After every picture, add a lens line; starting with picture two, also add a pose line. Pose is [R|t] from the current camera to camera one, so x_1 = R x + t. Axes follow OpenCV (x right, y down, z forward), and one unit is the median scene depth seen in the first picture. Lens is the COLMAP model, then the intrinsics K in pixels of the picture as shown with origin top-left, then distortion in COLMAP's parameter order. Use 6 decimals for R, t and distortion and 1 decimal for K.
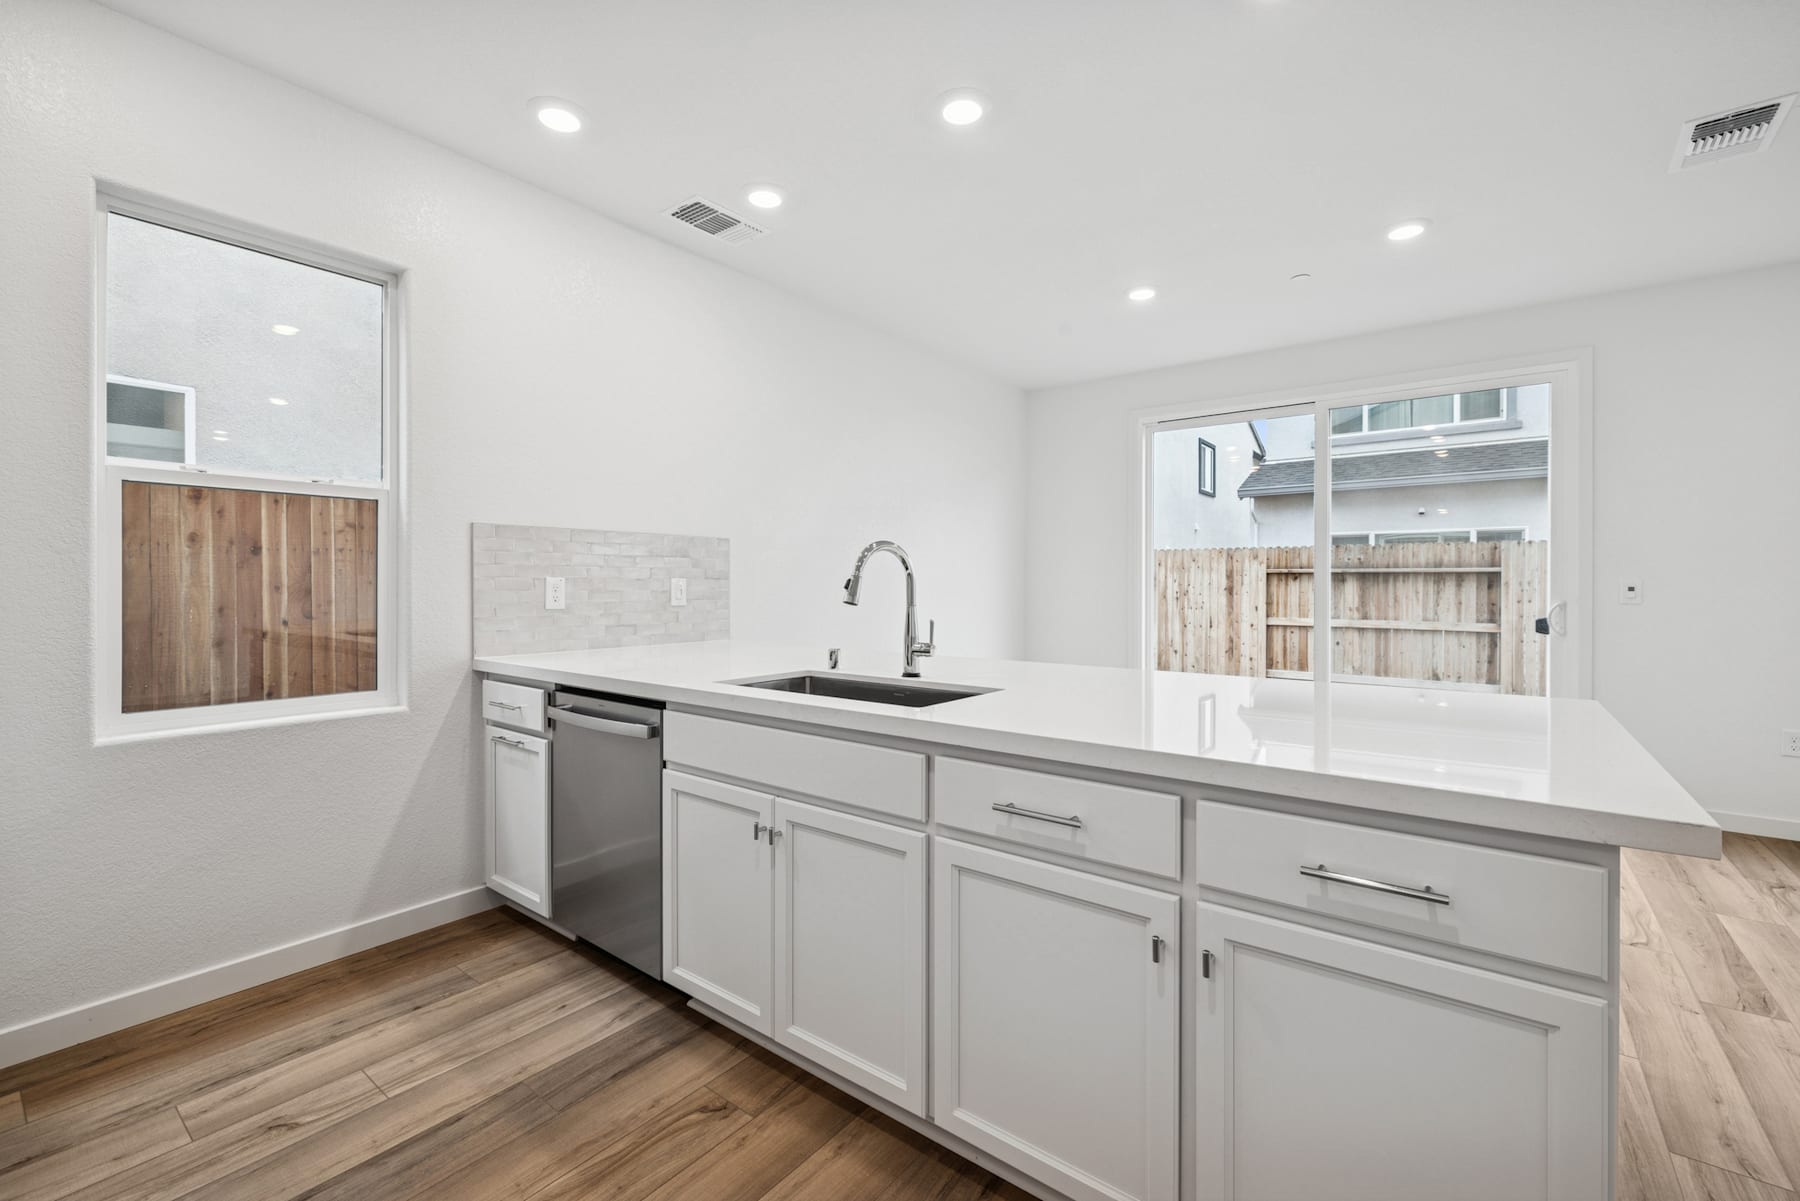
lens RADIAL K [[756.5, 0, 892.8], [0, 756.5, 591.8], [0, 0, 1]] dist [-0.002365, 0.000319]
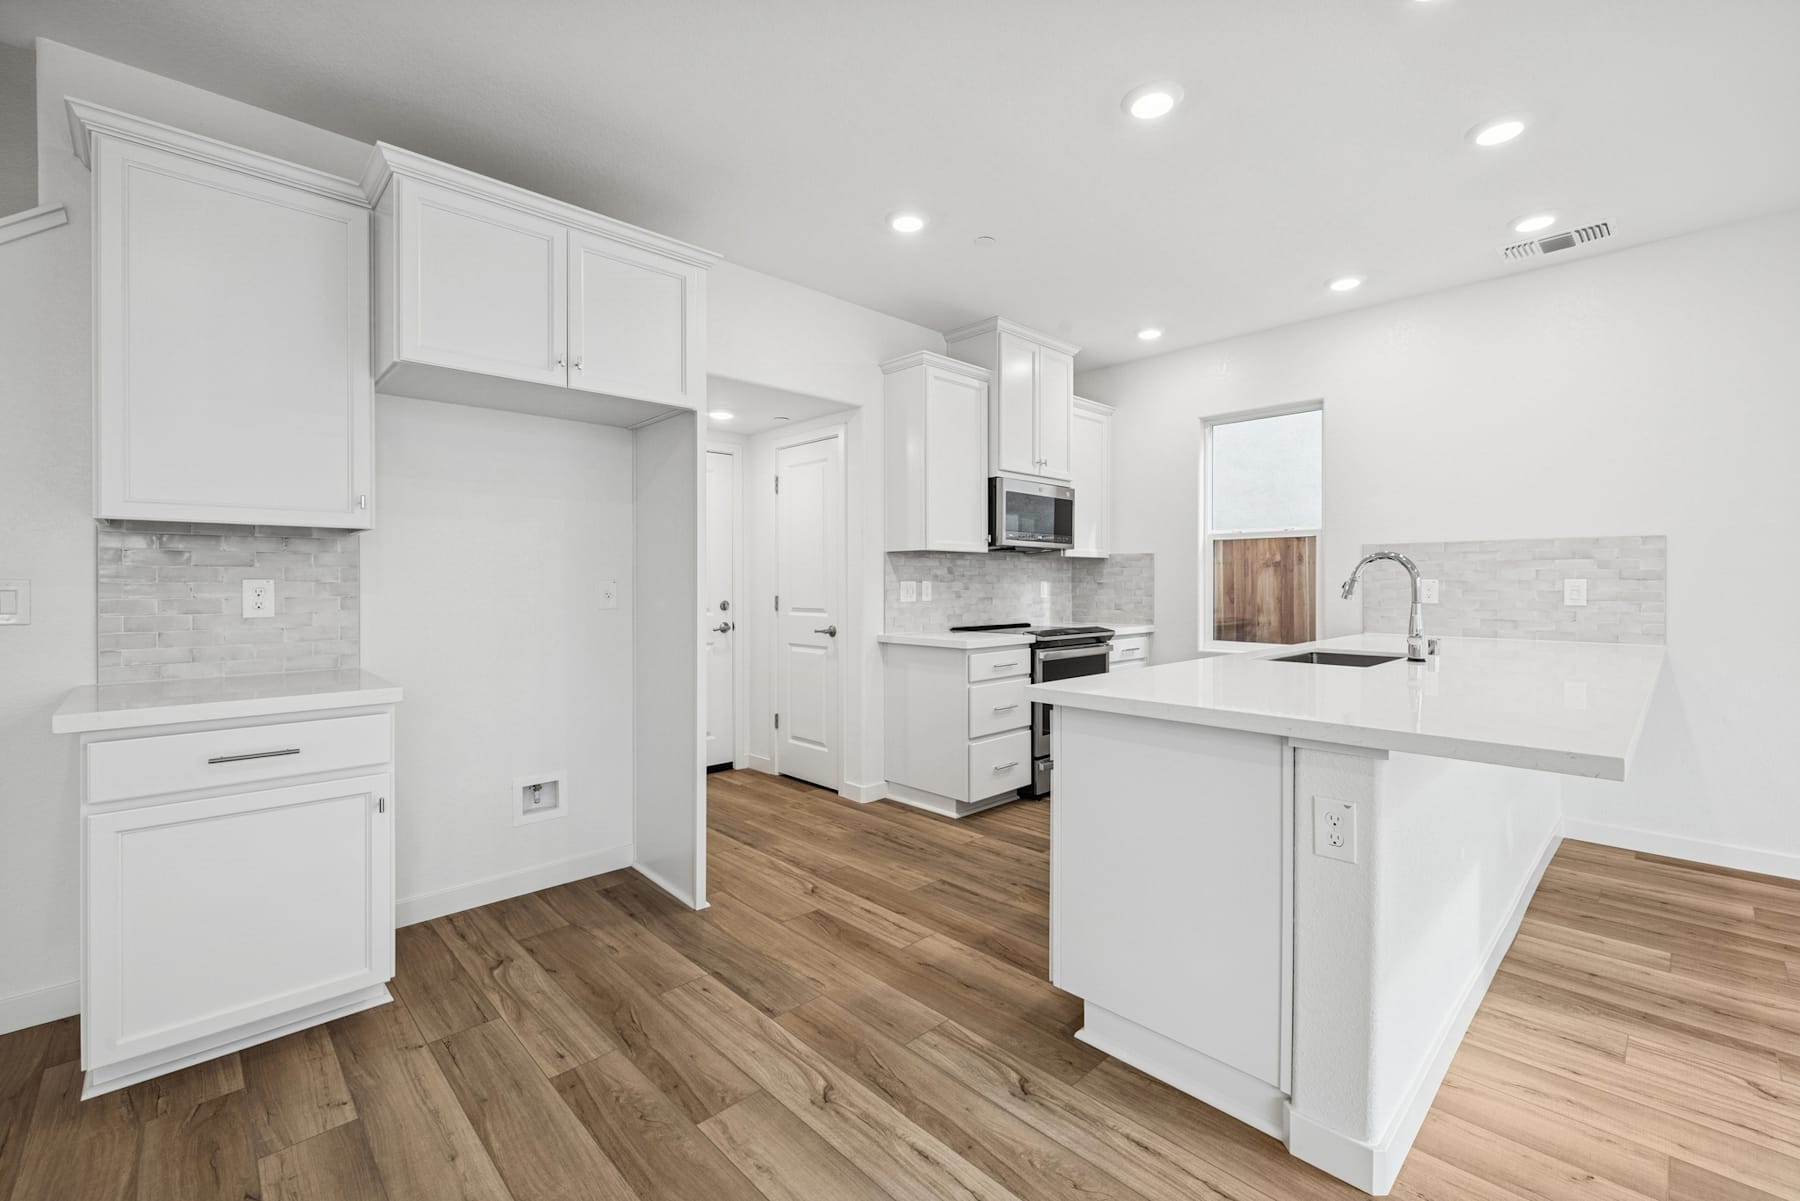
lens RADIAL K [[756.5, 0, 905.2], [0, 756.5, 586.7], [0, 0, 1]] dist [-0.002365, 0.000319]
pose [[-0.138502, 0.004226, -0.990353, 0.843141], [-0.010258, 0.999931, 0.005702, -0.003993], [0.990309, 0.010948, -0.138449, 0.223275]]
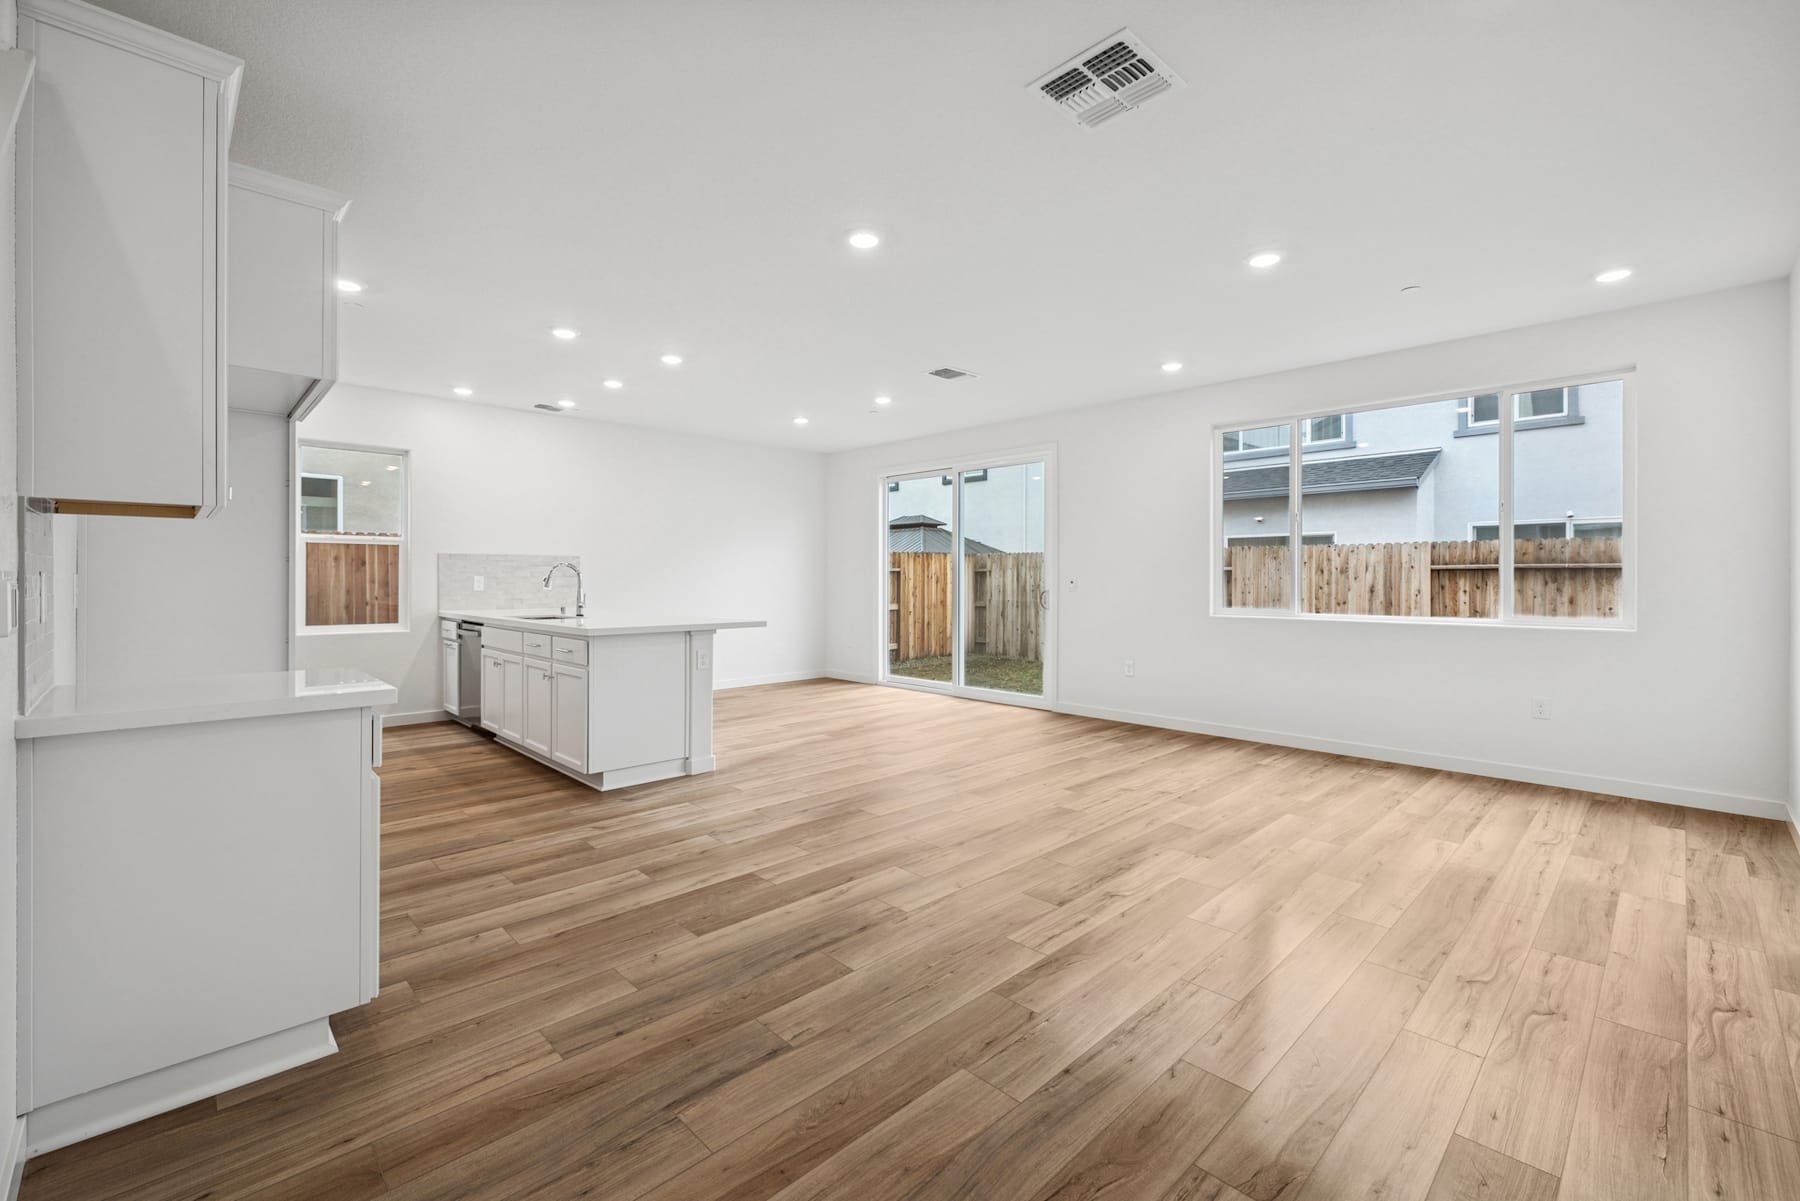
lens RADIAL K [[756.5, 0, 890.8], [0, 756.5, 586.1], [0, 0, 1]] dist [-0.002365, 0.000319]
pose [[0.989583, 0.001226, -0.143959, 0.895528], [-0.001622, 0.999995, -0.002630, 0.010871], [0.143956, 0.002836, 0.989580, -0.855008]]
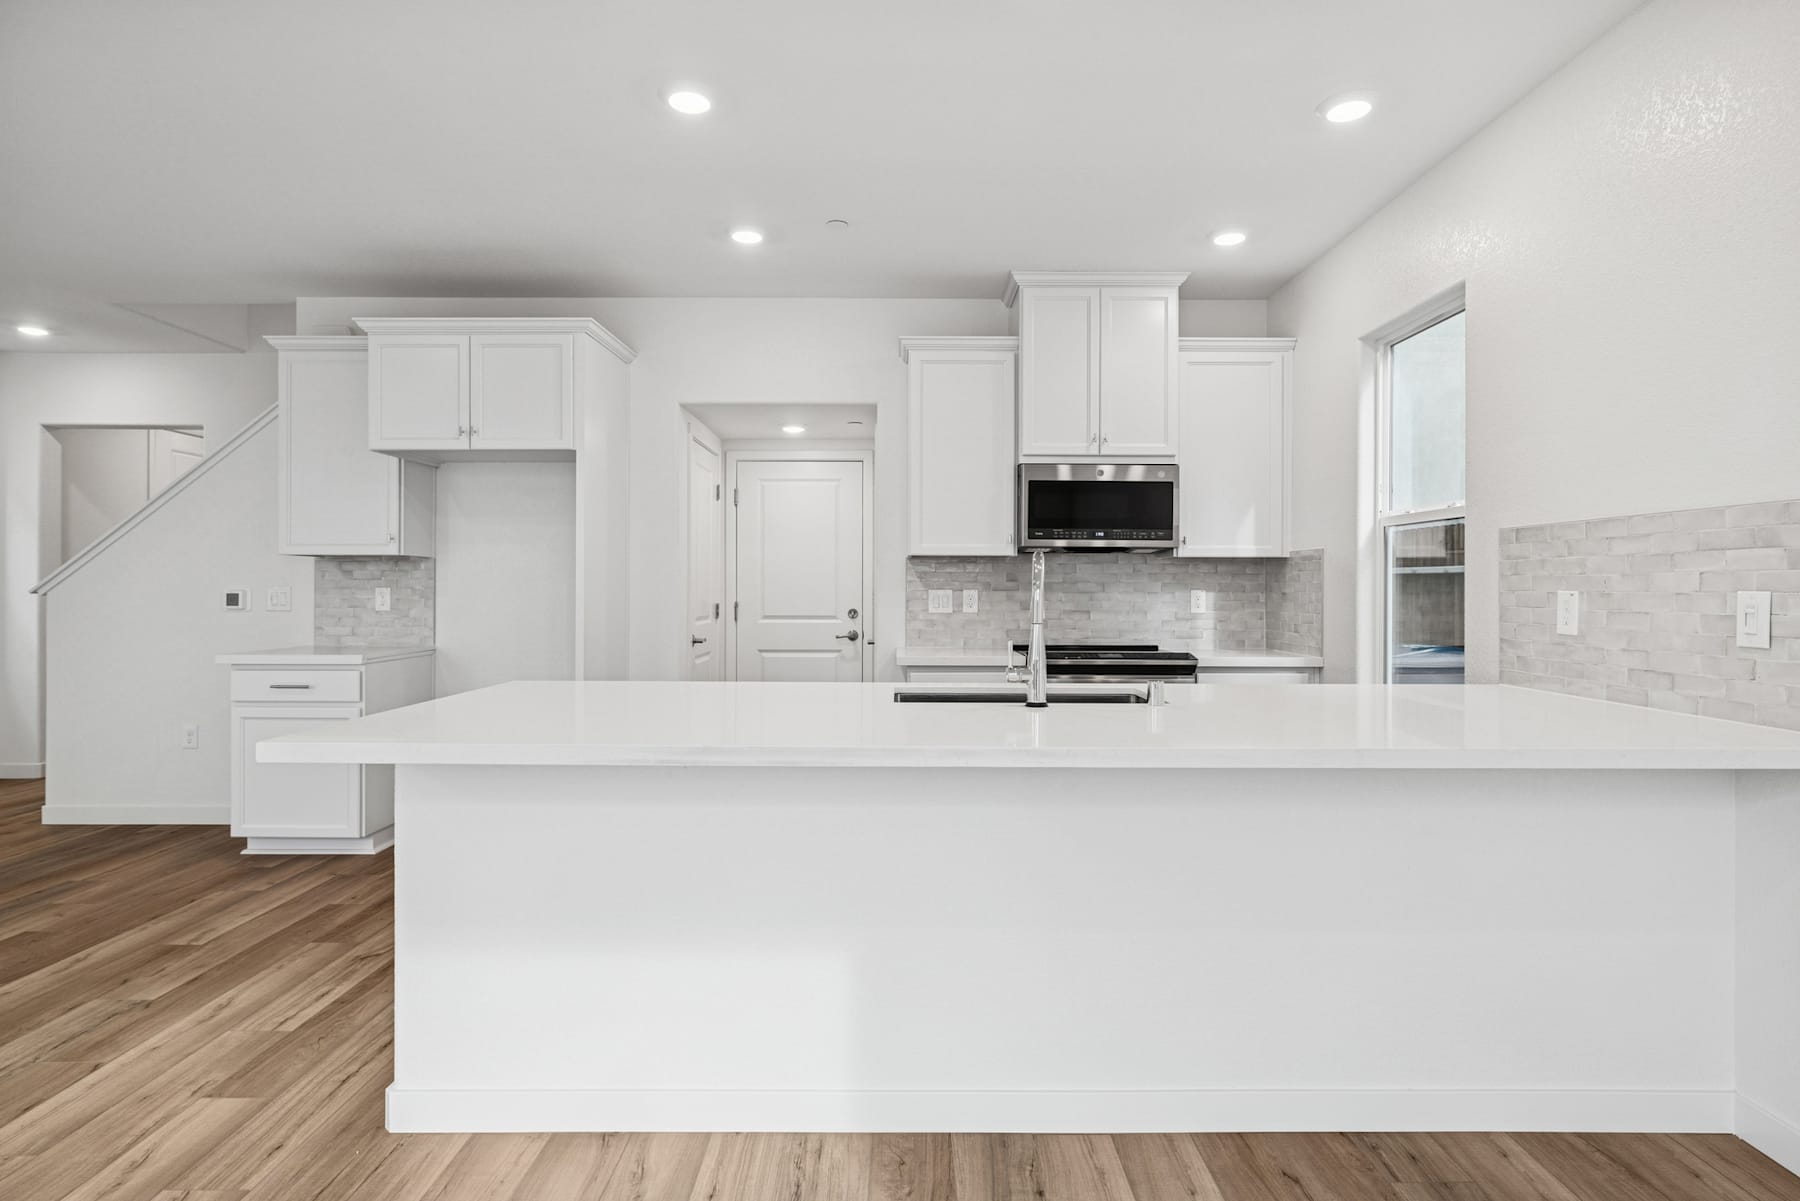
lens RADIAL K [[935.6, 0, 909.1], [0, 935.6, 590.7], [0, 0, 1]] dist [-0.003120, -0.002161]
pose [[-0.782431, -0.002389, -0.622732, 0.503008], [-0.010839, 0.999893, 0.009784, -0.017636], [0.622643, 0.014405, -0.782374, 1.093661]]
